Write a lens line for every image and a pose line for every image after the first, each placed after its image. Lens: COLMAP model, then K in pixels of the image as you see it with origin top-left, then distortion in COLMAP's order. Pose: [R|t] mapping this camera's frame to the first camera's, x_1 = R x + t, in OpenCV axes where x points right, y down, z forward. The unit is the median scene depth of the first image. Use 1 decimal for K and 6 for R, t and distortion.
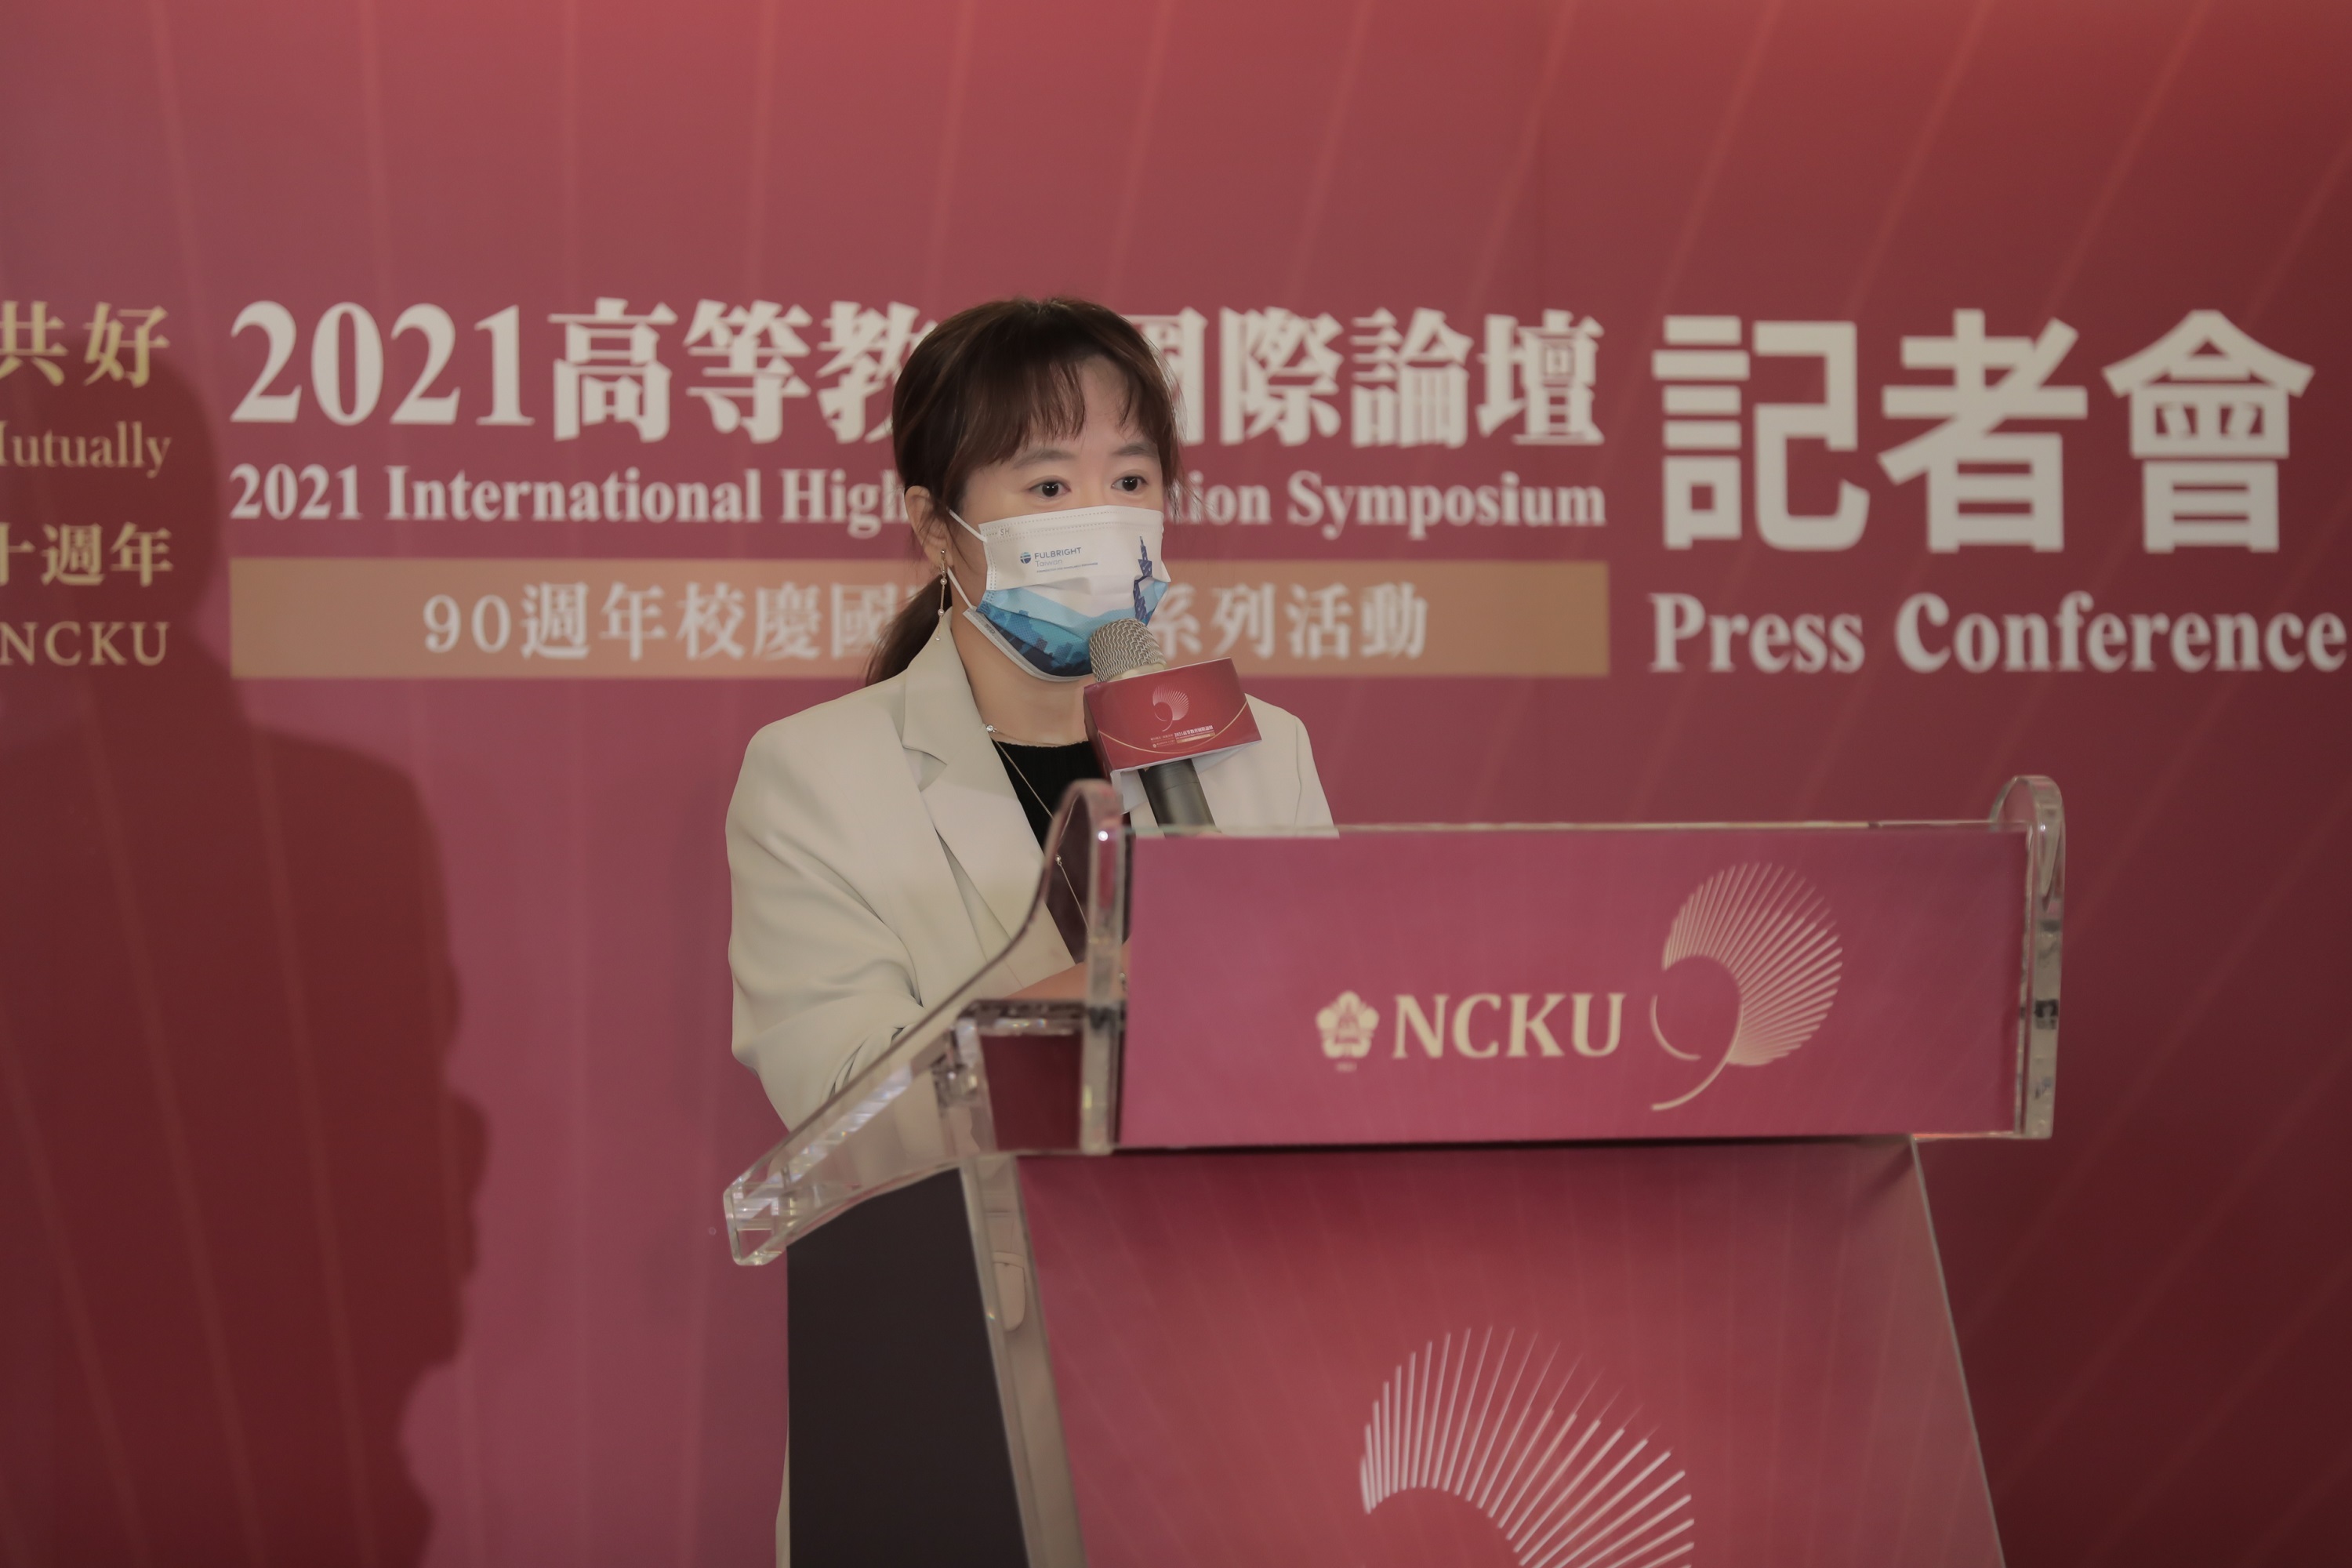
lens RADIAL K [[13804.2, 0, 1119.3], [0, 13804.2, 797.9], [0, 0, 1]] dist [1.722067, 0.000000]
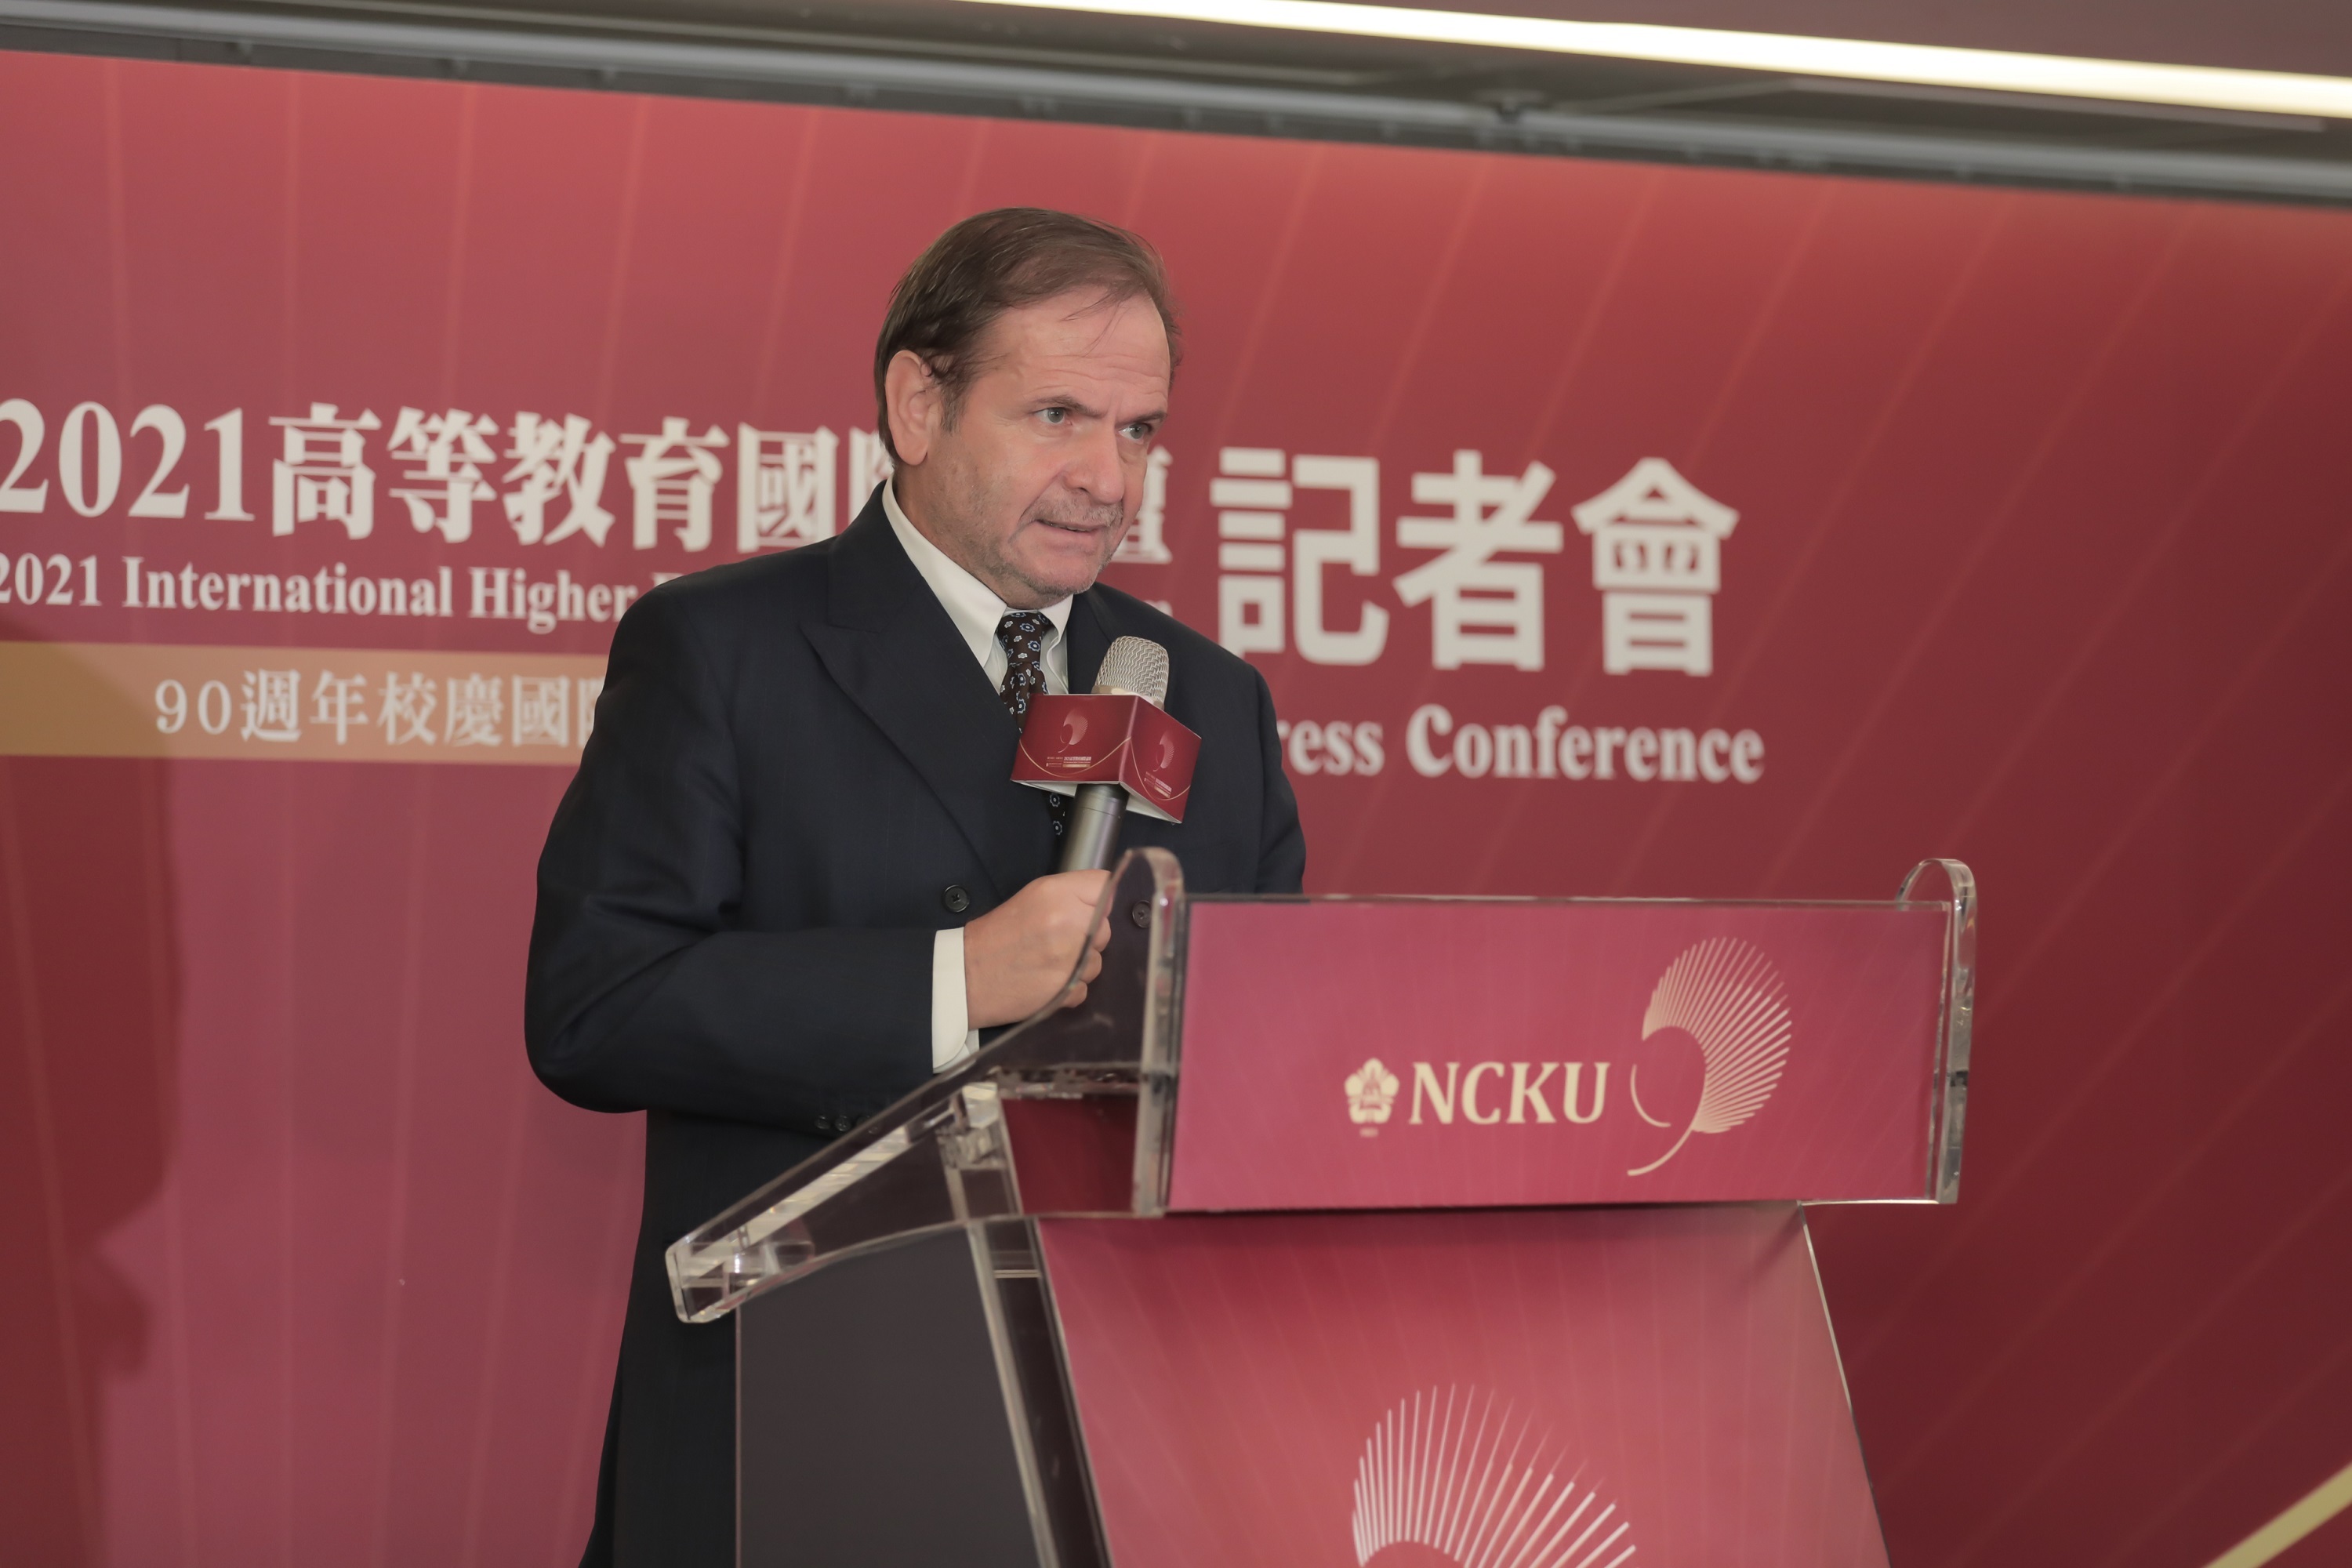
lens RADIAL K [[9663.4, 0, 1135.7], [0, 9663.4, 742.2], [0, 0, 1]] dist [0.380051, 0.000000]
pose [[0.981258, 0.013826, 0.192204, -0.117807], [-0.009655, 0.999698, -0.022618, 0.006096], [-0.192458, 0.020338, 0.981094, 0.259538]]
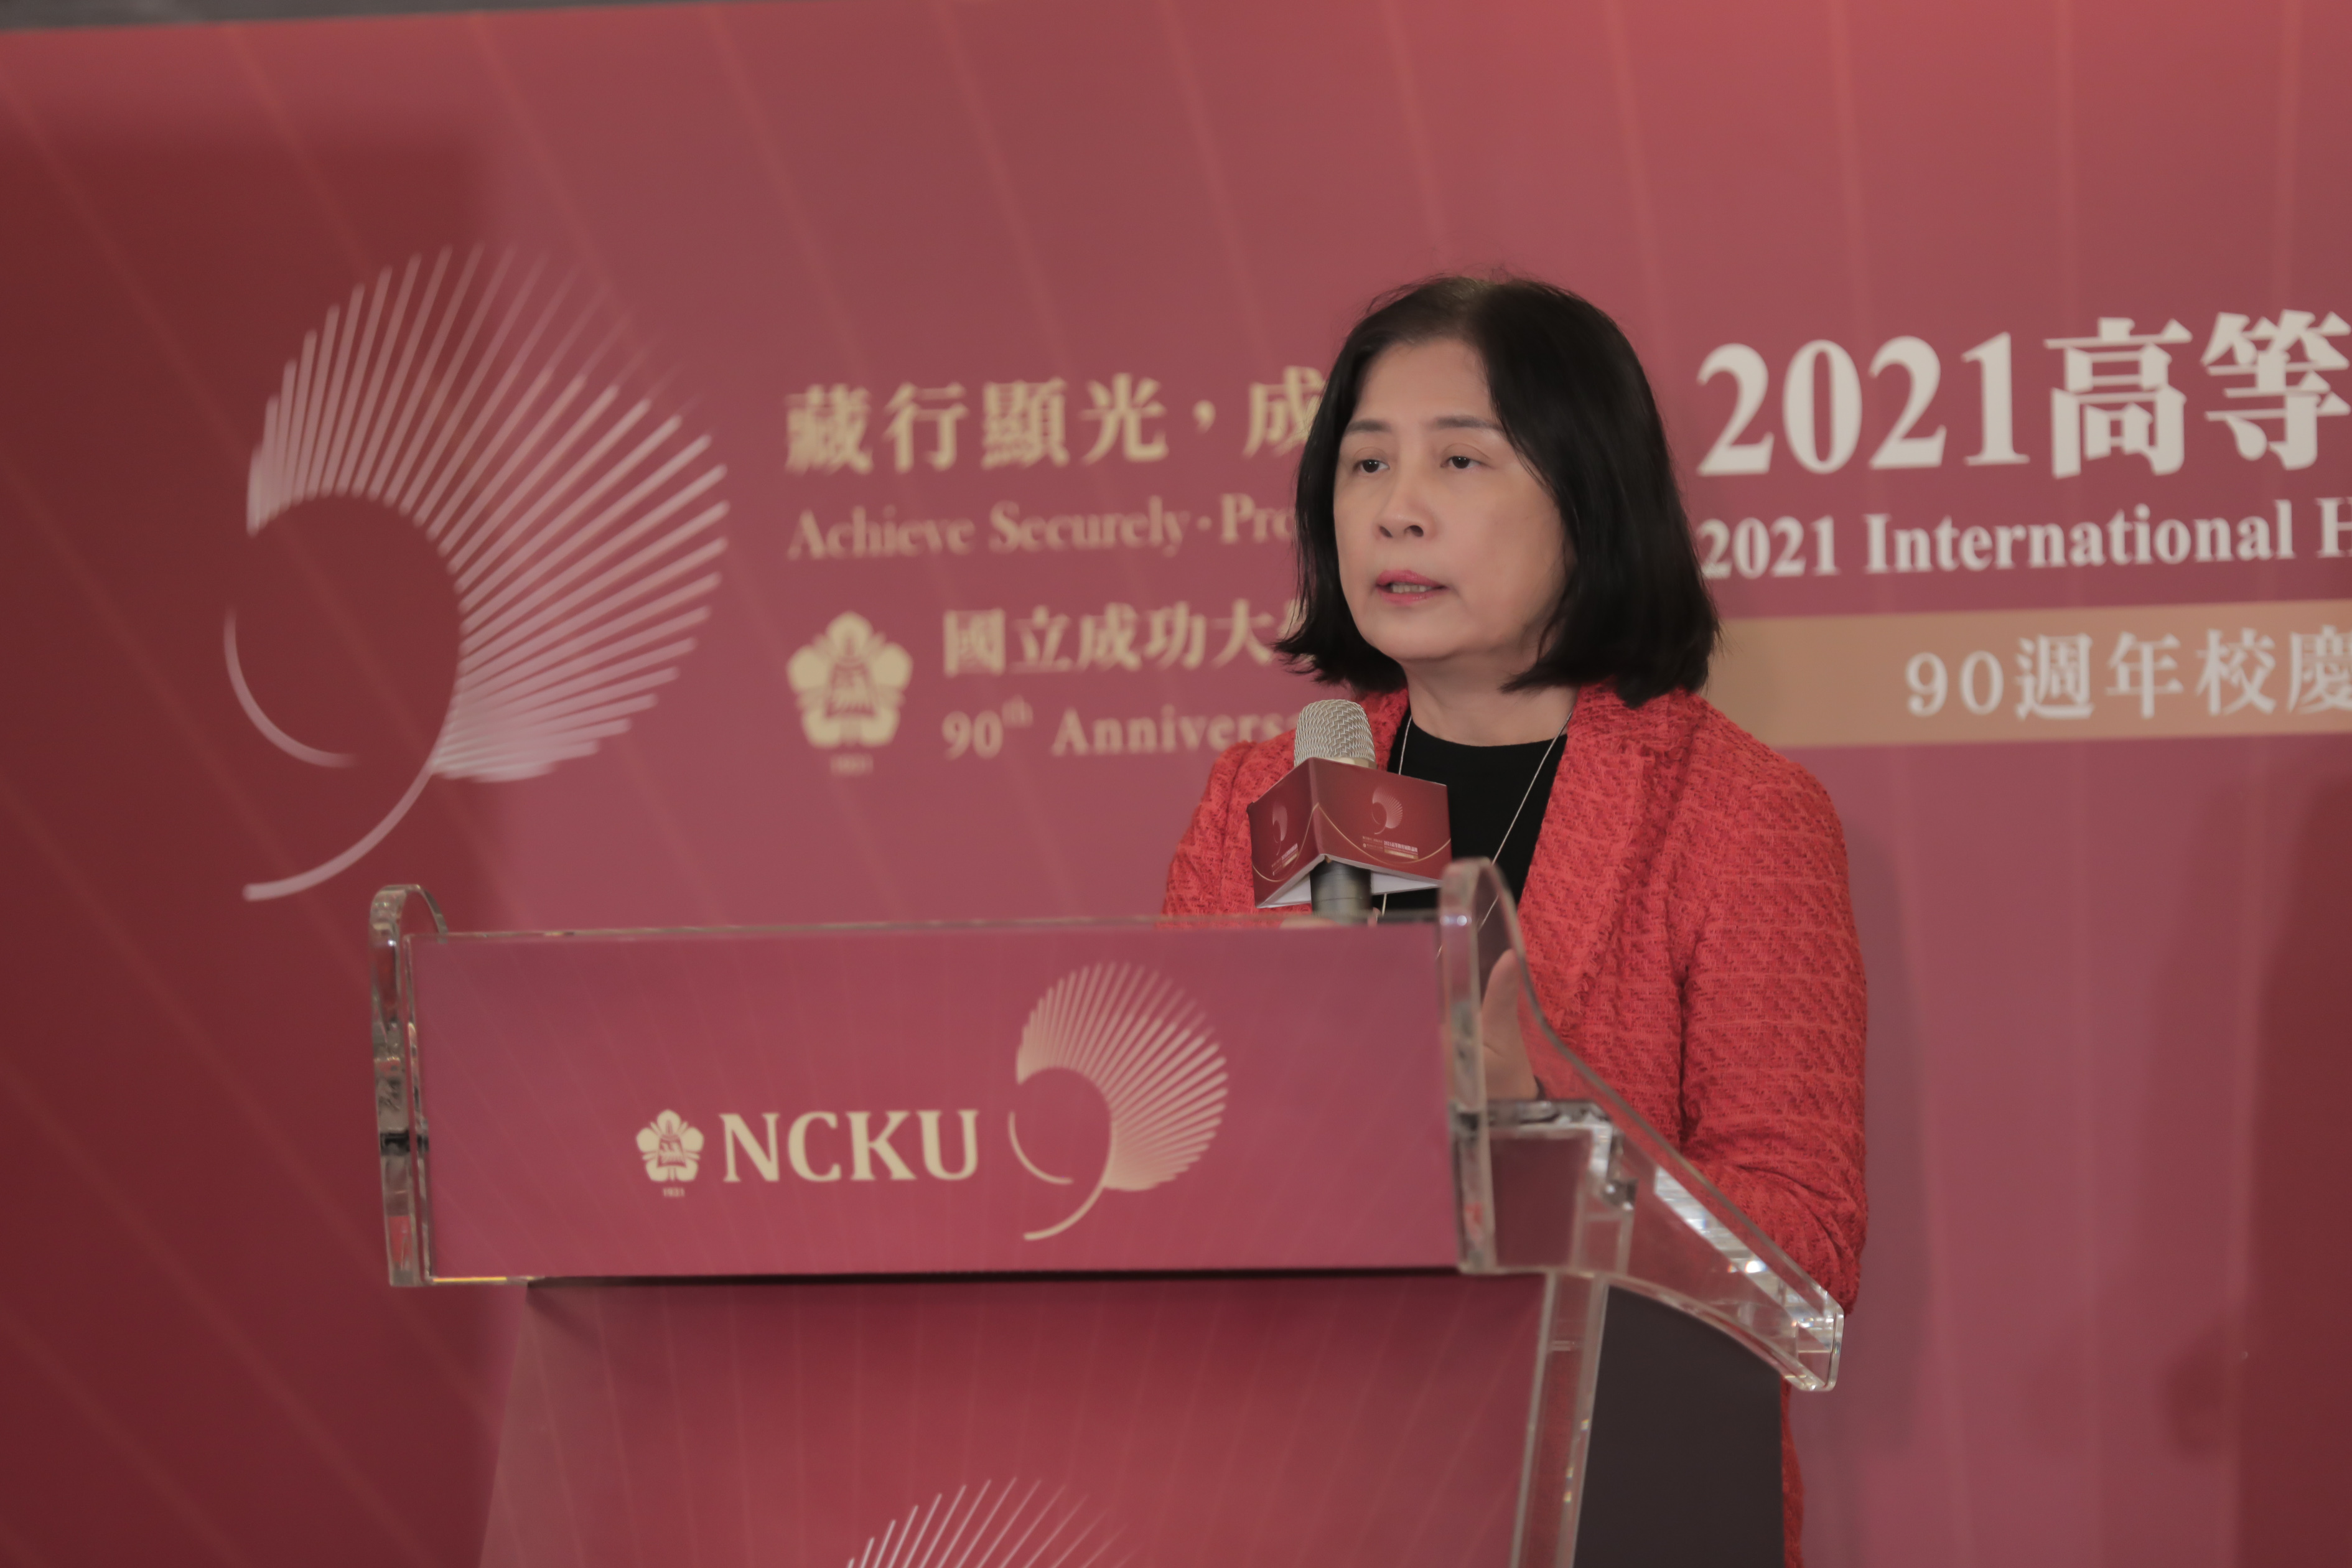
lens RADIAL K [[13804.2, 0, 1169.5], [0, 13804.2, 787.6], [0, 0, 1]] dist [1.722067, 0.000000]
pose [[0.665469, -0.016348, -0.746247, 0.597560], [0.016788, 0.999835, -0.006932, -0.000229], [0.746237, -0.007915, 0.665633, 0.349651]]
